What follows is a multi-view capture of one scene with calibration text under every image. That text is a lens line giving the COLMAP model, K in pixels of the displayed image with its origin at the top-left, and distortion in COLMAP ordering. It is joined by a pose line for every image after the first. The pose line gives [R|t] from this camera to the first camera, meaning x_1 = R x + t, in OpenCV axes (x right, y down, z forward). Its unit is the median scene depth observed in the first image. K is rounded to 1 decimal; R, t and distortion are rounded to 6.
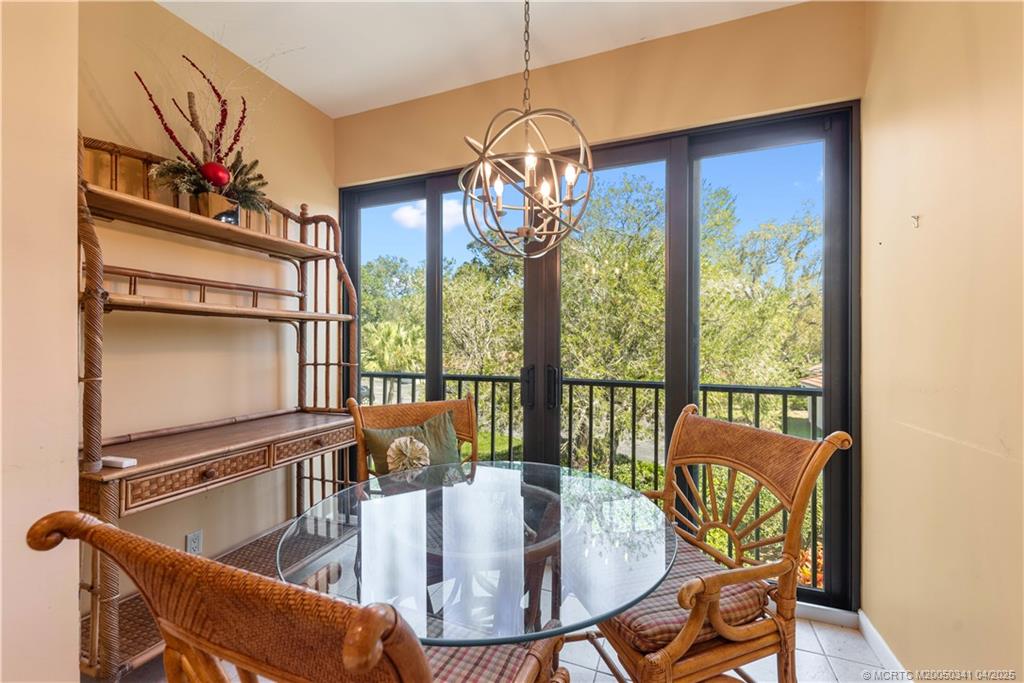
lens RADIAL K [[409.4, 0, 512.0], [0, 409.4, 341.5], [0, 0, 1]] dist [0.001951, 0.000155]
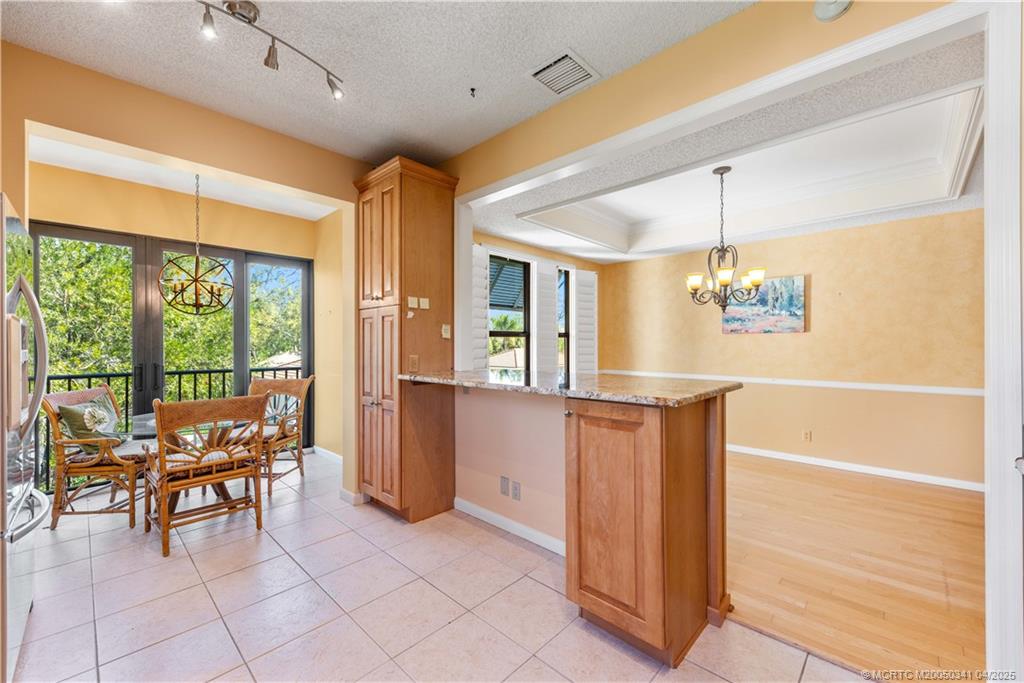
lens RADIAL K [[409.4, 0, 512.0], [0, 409.4, 341.5], [0, 0, 1]] dist [0.001951, 0.000155]
pose [[0.378602, 0.000762, 0.925559, -1.118319], [0.004302, 0.999987, -0.002583, -0.028825], [-0.925549, 0.004960, 0.378594, -1.188035]]
